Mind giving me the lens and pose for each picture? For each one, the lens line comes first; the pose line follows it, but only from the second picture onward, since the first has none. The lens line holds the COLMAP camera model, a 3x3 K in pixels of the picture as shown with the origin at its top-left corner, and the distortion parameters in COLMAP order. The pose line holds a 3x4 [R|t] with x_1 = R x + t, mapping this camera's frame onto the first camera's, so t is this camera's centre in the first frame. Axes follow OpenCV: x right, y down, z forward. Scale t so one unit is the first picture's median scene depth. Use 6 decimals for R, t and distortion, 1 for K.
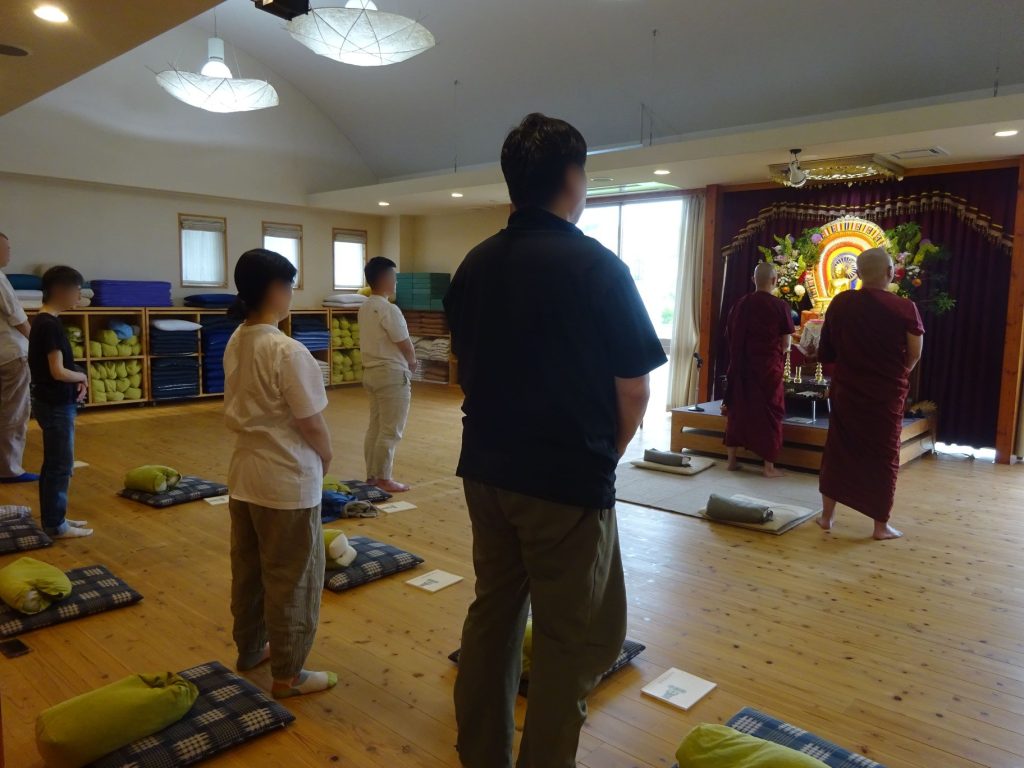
lens RADIAL K [[755.2, 0, 515.6], [0, 755.2, 380.7], [0, 0, 1]] dist [-0.001367, -0.004328]
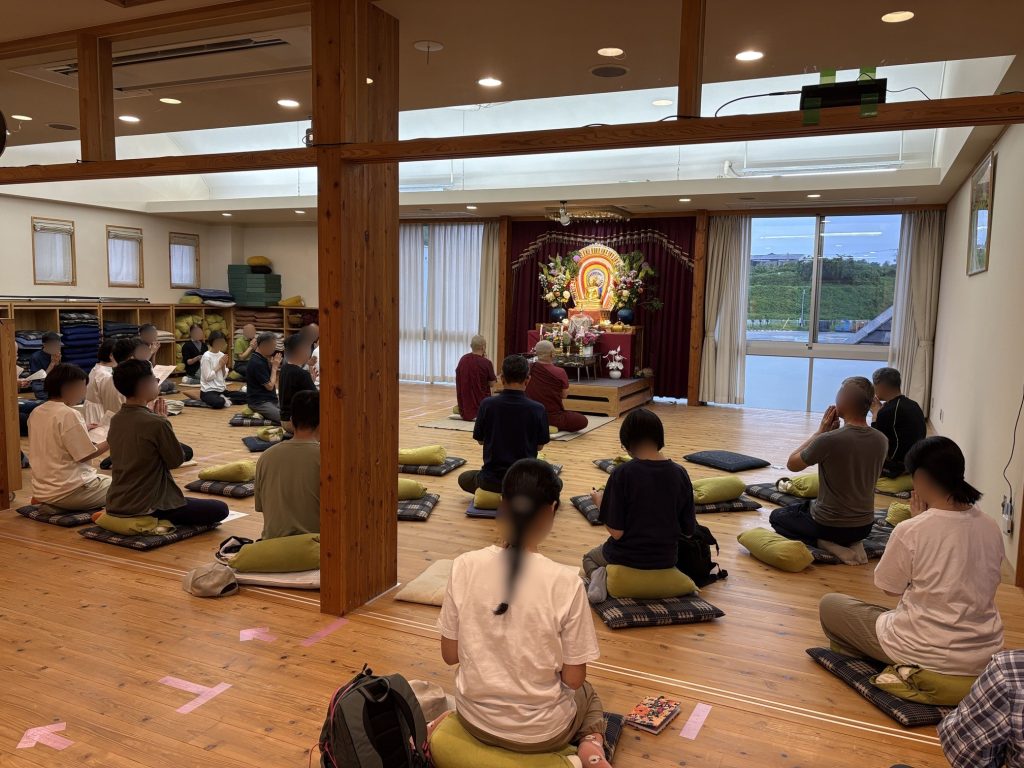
lens RADIAL K [[777.9, 0, 512.0], [0, 777.9, 384.0], [0, 0, 1]] dist [0.064640, -0.002833]
pose [[0.954617, -0.029224, 0.296400, -0.166147], [0.026614, 0.999563, 0.012840, 0.029170], [-0.296646, -0.004369, 0.954977, -0.383737]]
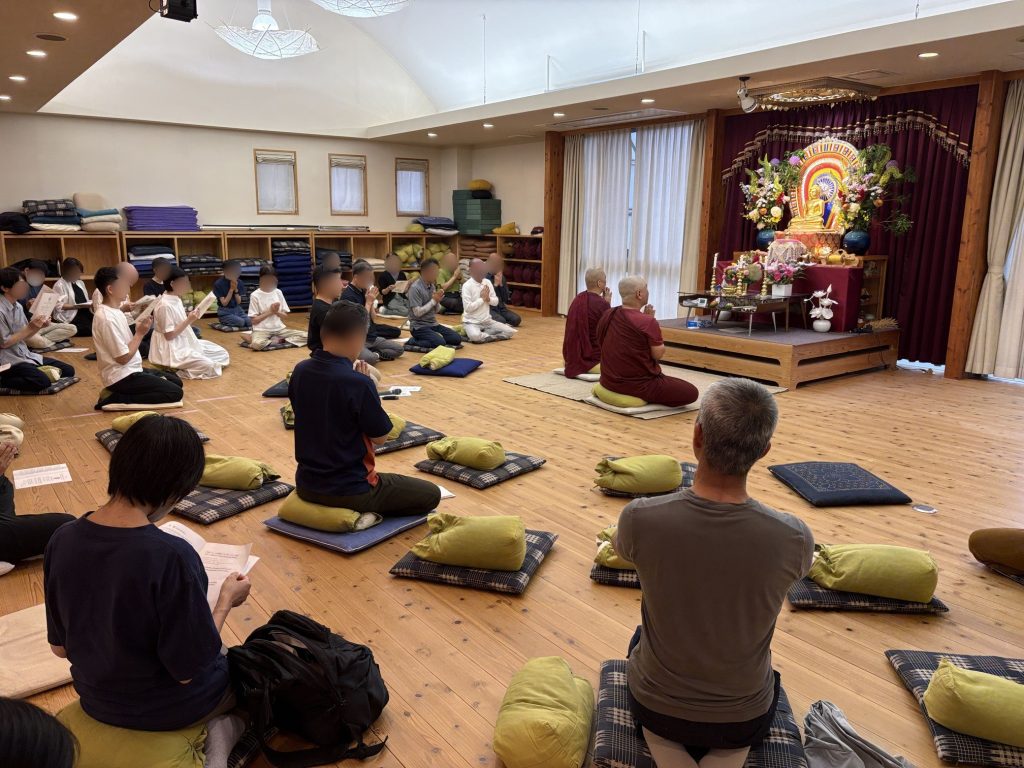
lens RADIAL K [[775.7, 0, 519.6], [0, 775.7, 384.0], [0, 0, 1]] dist [0.054756, -0.070348]
pose [[0.982076, 0.030254, -0.186044, 0.229513], [-0.012496, 0.995313, 0.095895, 0.018887], [0.188073, -0.091851, 0.977851, -0.148980]]
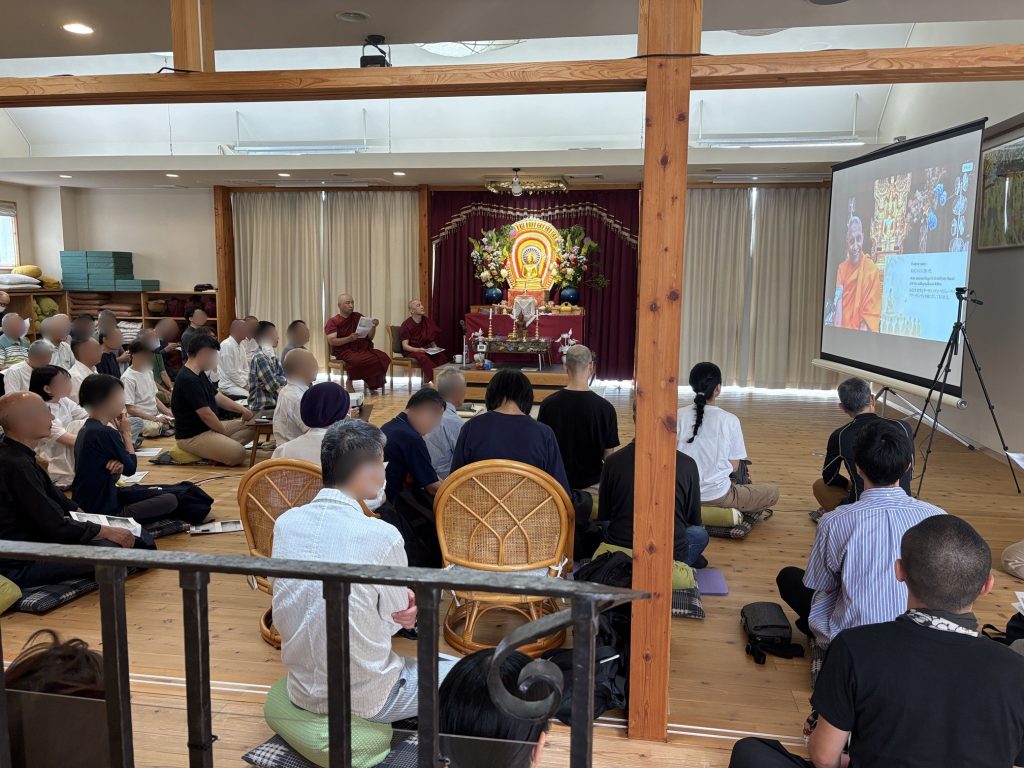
lens RADIAL K [[777.1, 0, 509.0], [0, 777.1, 388.7], [0, 0, 1]] dist [0.038575, -0.006956]
pose [[0.840901, -0.084903, 0.534488, -0.347904], [0.062227, 0.996236, 0.060350, -0.000315], [-0.537600, -0.017489, 0.843019, -0.145803]]
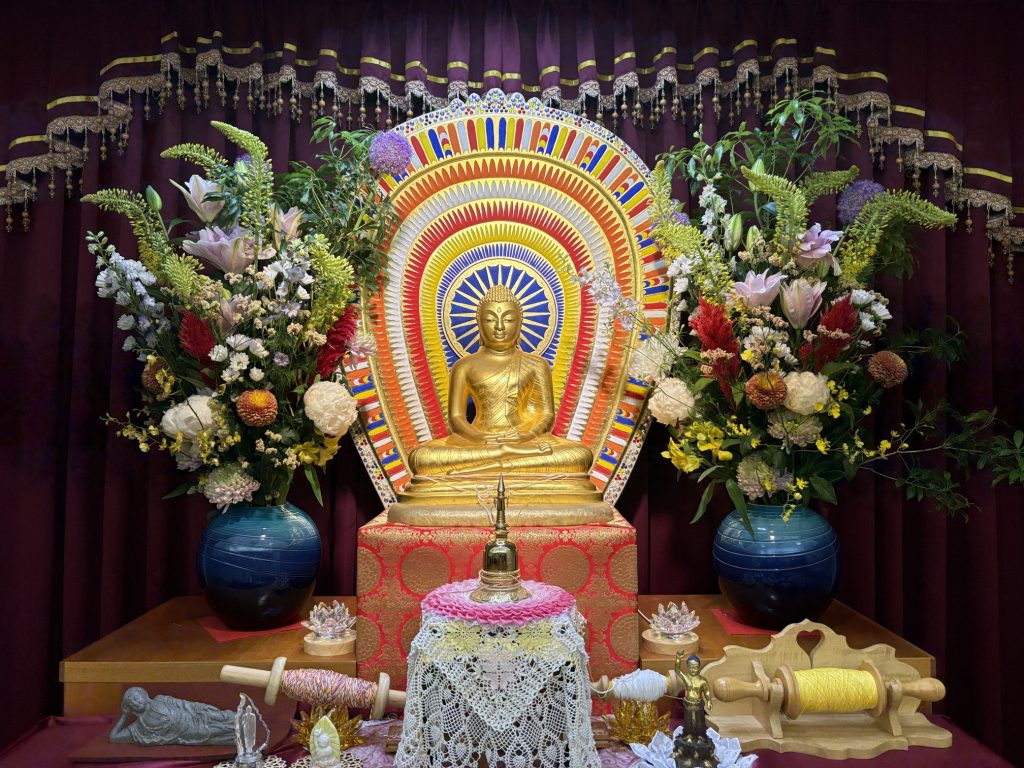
lens RADIAL K [[777.1, 0, 509.0], [0, 777.1, 388.7], [0, 0, 1]] dist [0.038575, -0.006956]
pose [[0.744491, 0.005066, 0.667614, 0.273245], [0.084975, 0.991120, -0.102281, -0.098403], [-0.662203, 0.132877, 0.737449, 0.806659]]
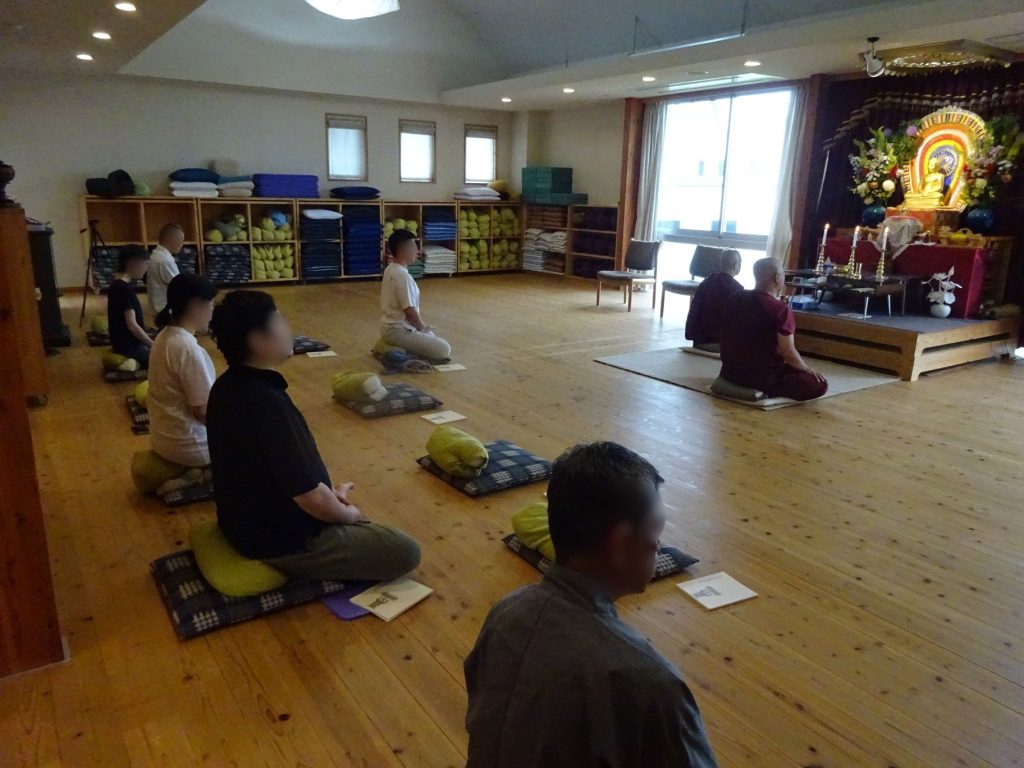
lens RADIAL K [[760.0, 0, 512.0], [0, 760.0, 384.0], [0, 0, 1]] dist [-0.006841, -0.009080]
pose [[0.970042, 0.066023, -0.233792, 0.145855], [-0.033659, 0.989606, 0.139808, 0.013434], [0.240592, -0.127751, 0.962182, -0.093512]]
